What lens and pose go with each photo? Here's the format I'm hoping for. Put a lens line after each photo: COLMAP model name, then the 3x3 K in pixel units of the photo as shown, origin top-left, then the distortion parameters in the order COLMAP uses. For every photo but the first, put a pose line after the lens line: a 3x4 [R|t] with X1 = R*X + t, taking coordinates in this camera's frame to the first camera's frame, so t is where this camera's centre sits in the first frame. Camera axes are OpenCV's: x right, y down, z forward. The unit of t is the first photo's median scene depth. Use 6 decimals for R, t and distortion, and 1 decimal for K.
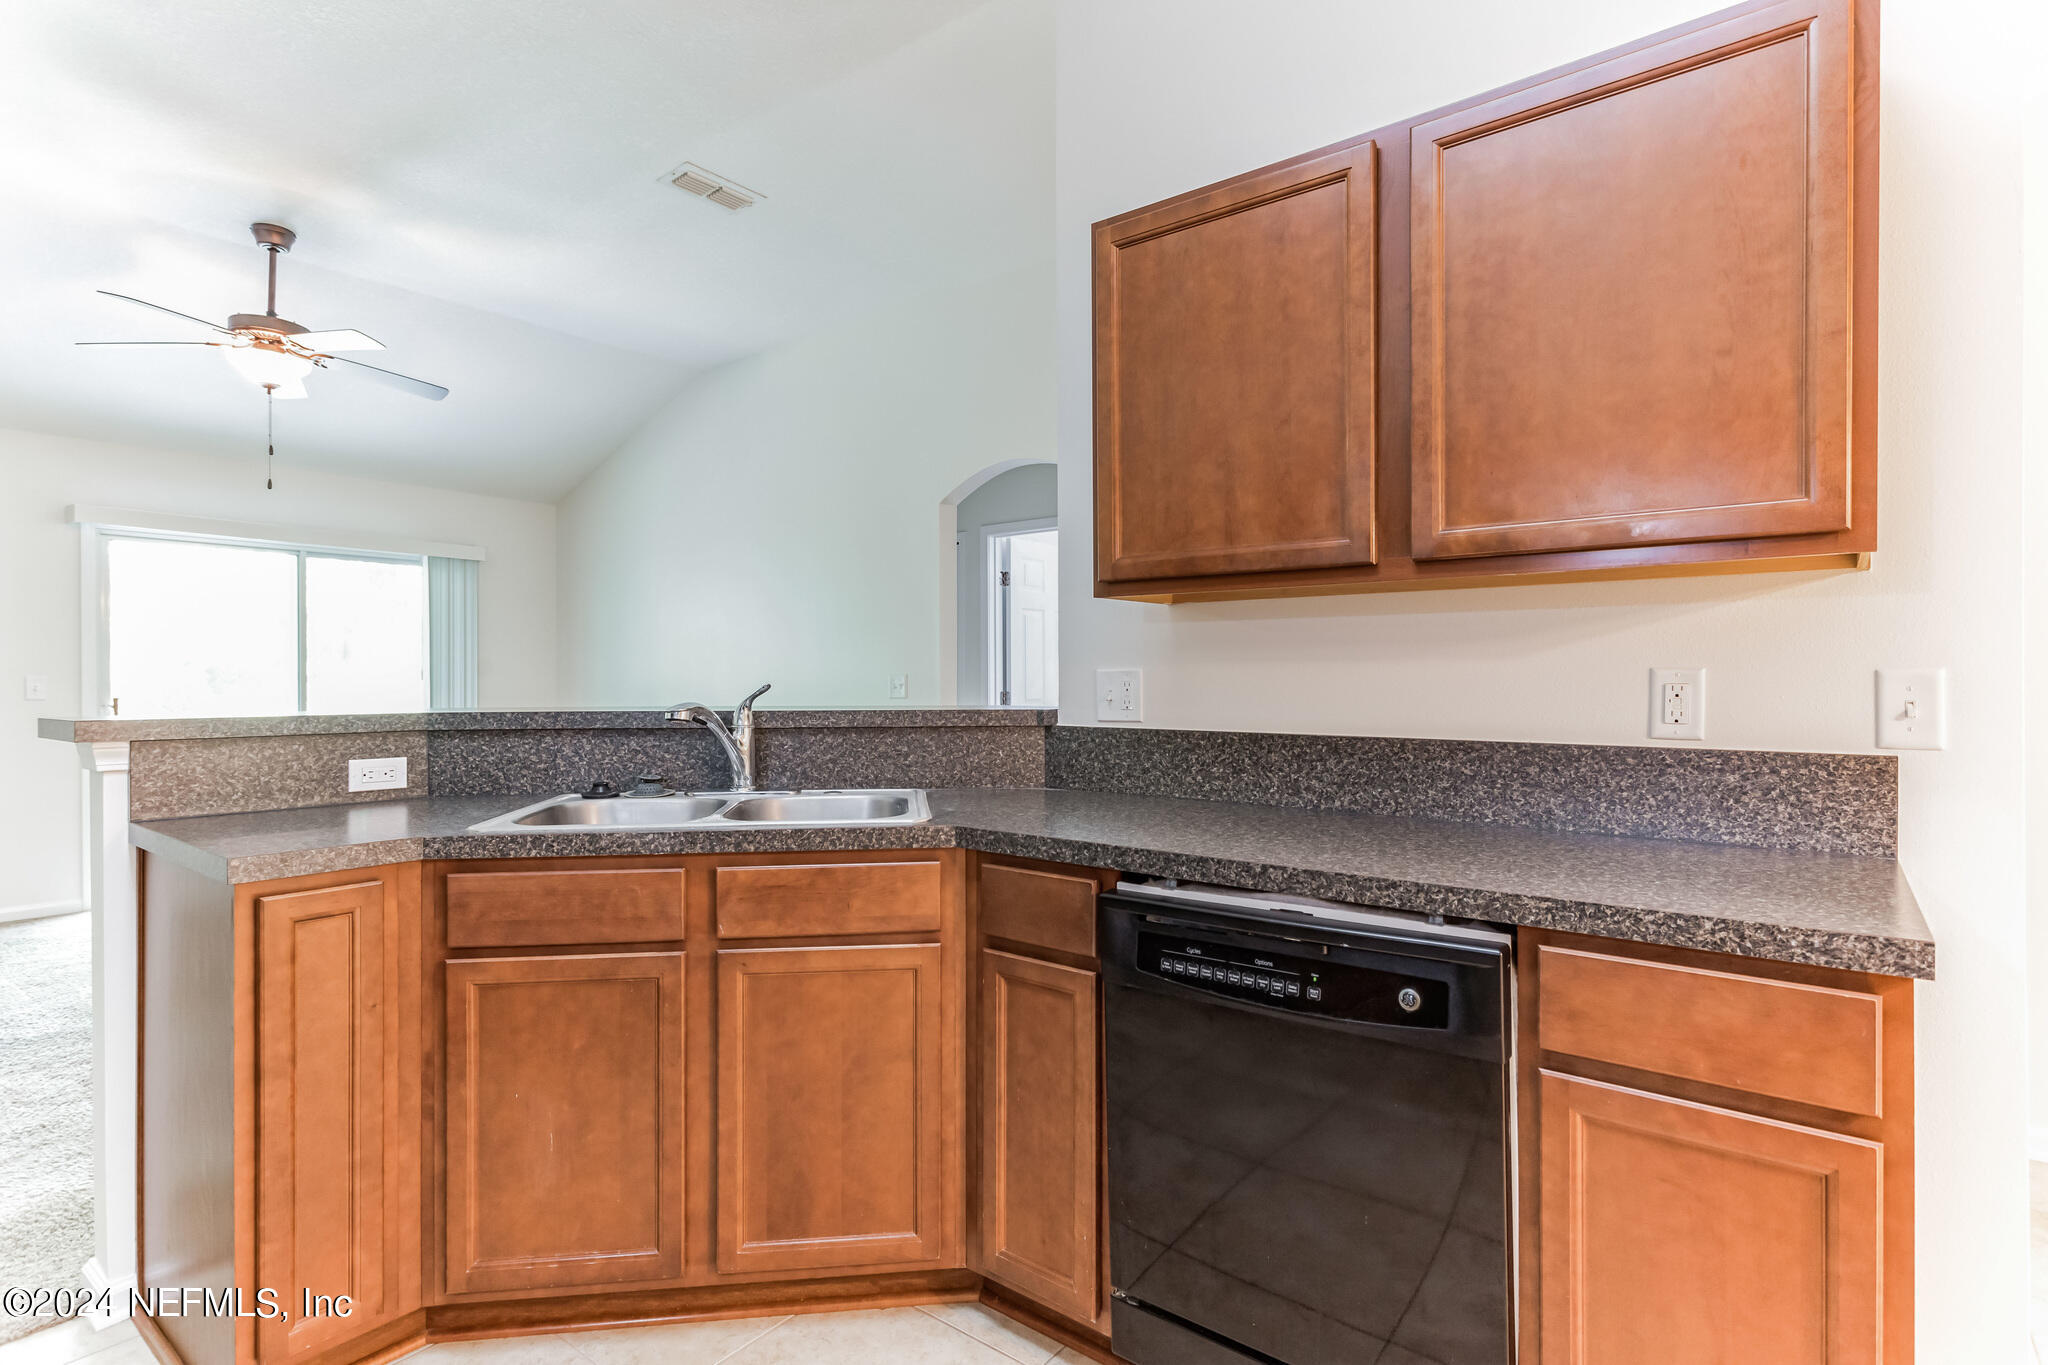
lens RADIAL K [[1019.1, 0, 1008.9], [0, 1019.1, 677.5], [0, 0, 1]] dist [0.008885, 0.000977]
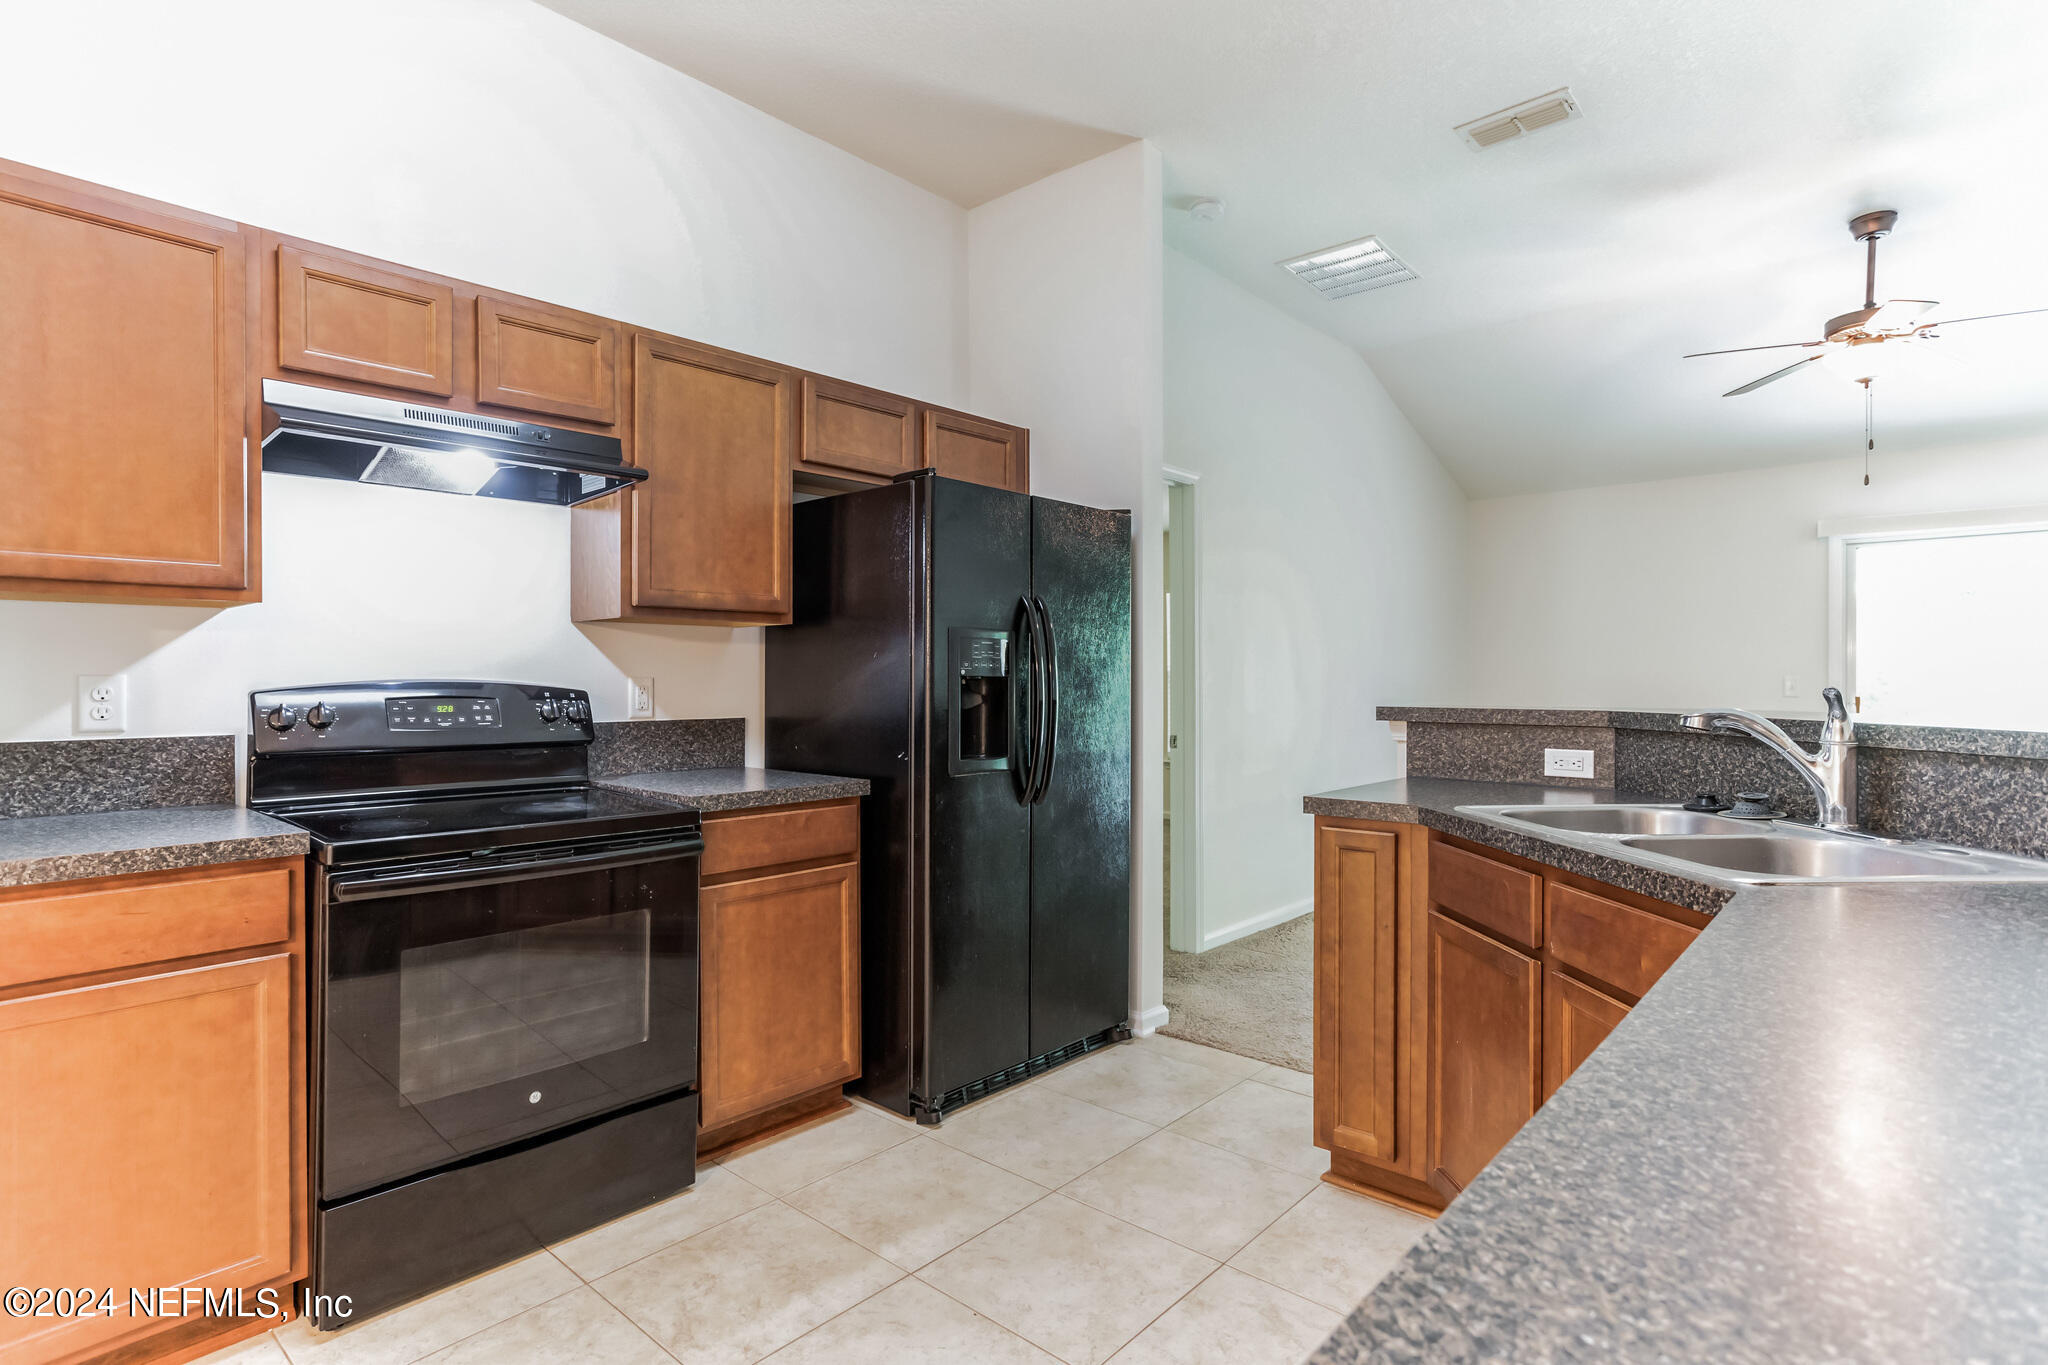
lens RADIAL K [[1012.4, 0, 1015.9], [0, 1012.4, 680.4], [0, 0, 1]] dist [-0.001078, 0.000589]
pose [[-0.048762, 0.002237, -0.998808, 0.661558], [0.001220, 0.999997, 0.002180, -0.000908], [0.998810, -0.001112, -0.048765, 0.548705]]
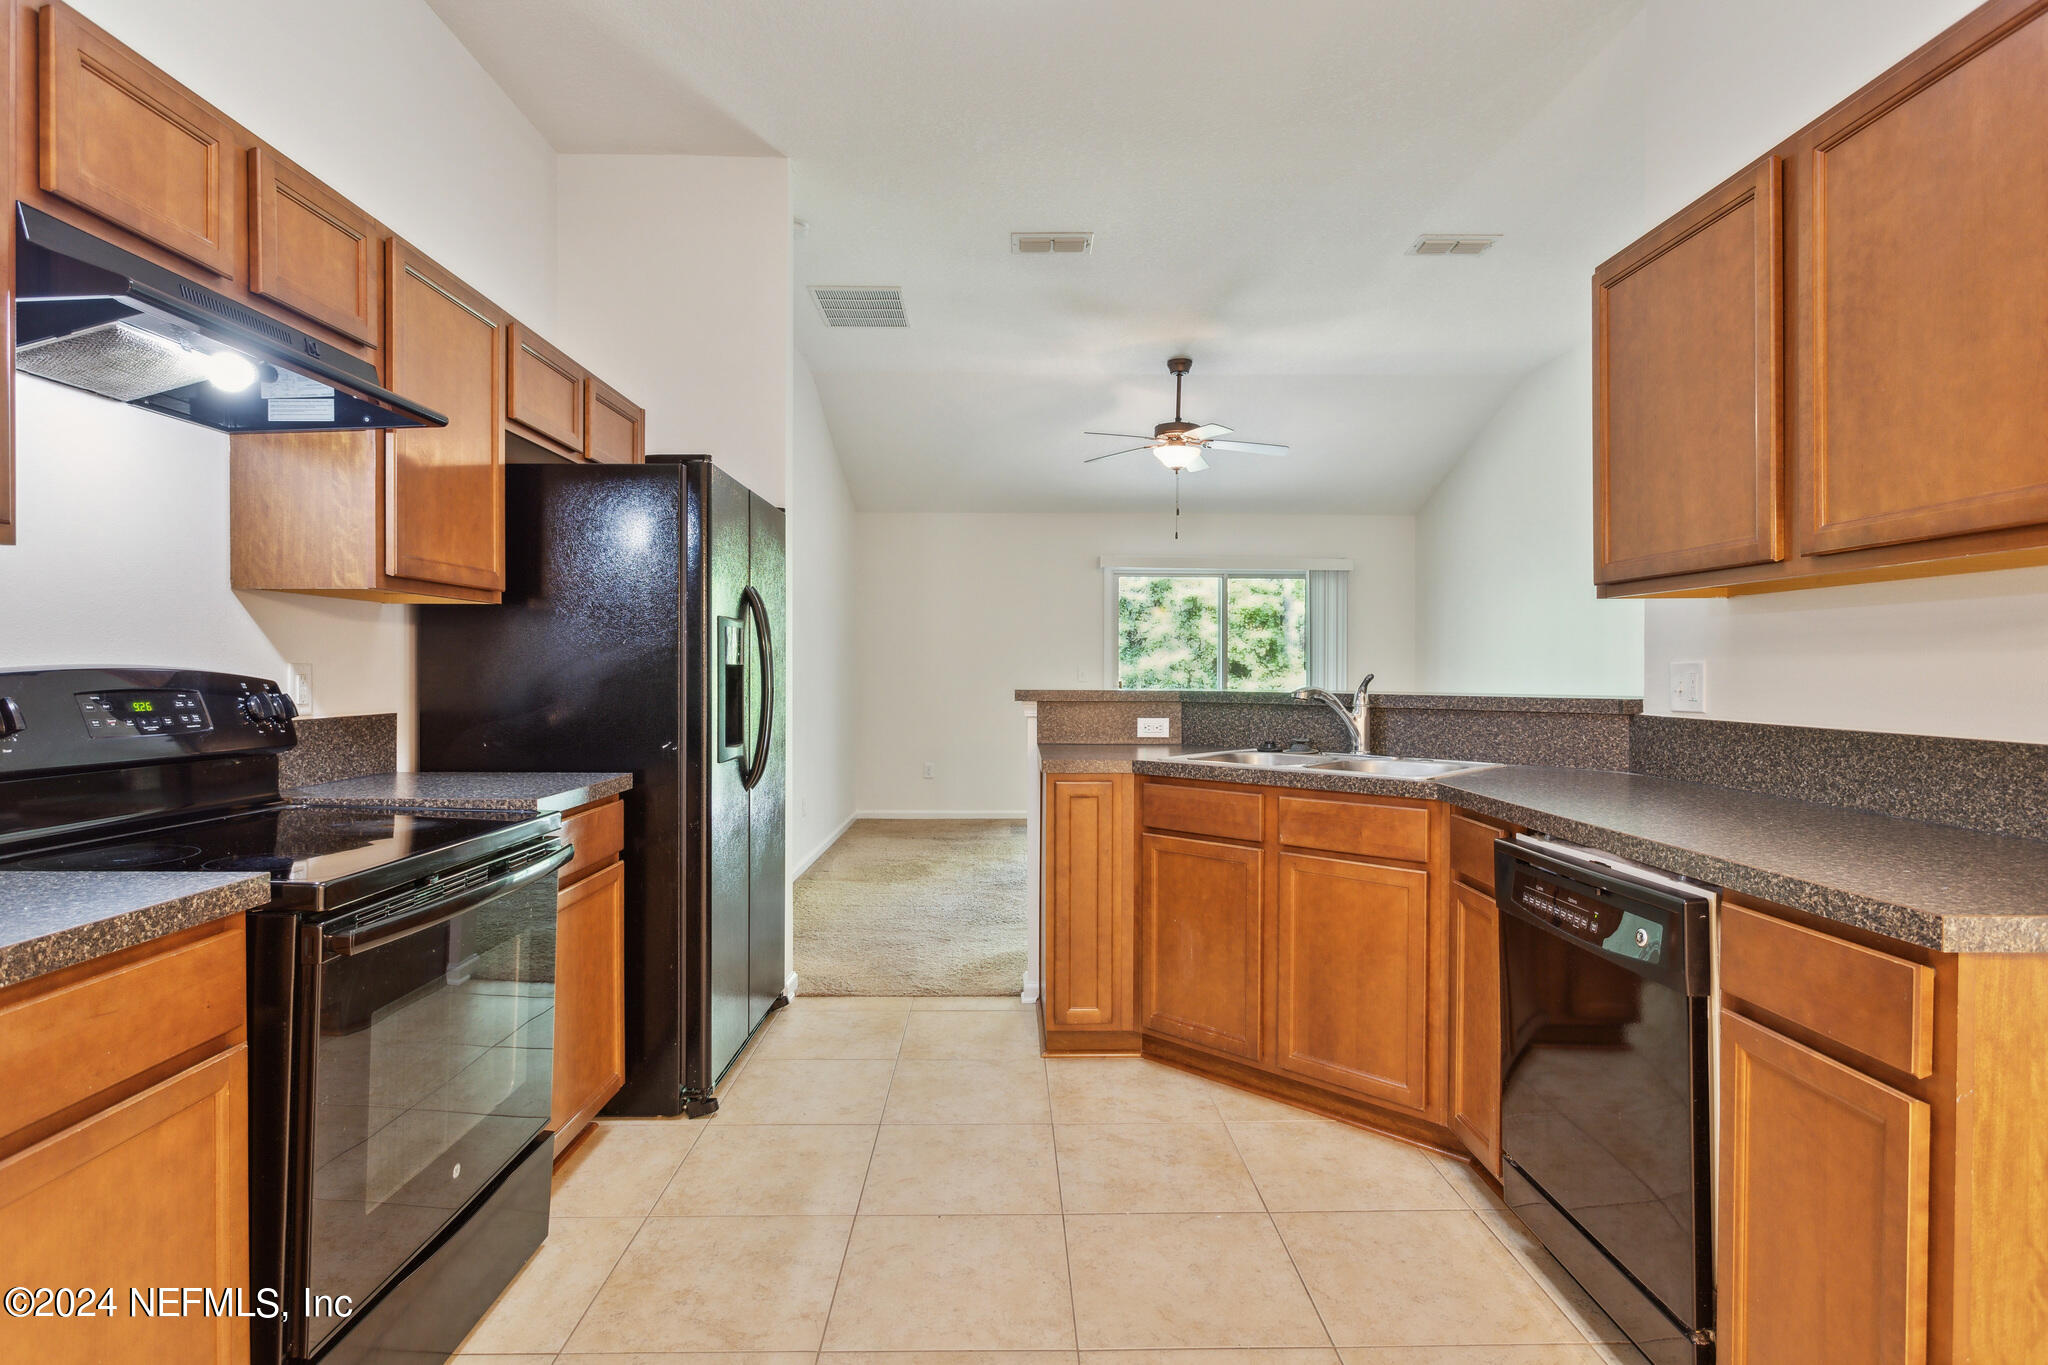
lens RADIAL K [[1019.1, 0, 1008.9], [0, 1019.1, 677.5], [0, 0, 1]] dist [0.008885, 0.000977]
pose [[0.628832, 0.009407, -0.777485, 0.613773], [-0.002818, 0.999948, 0.009819, -0.000235], [0.777536, -0.003983, 0.628825, -0.239956]]
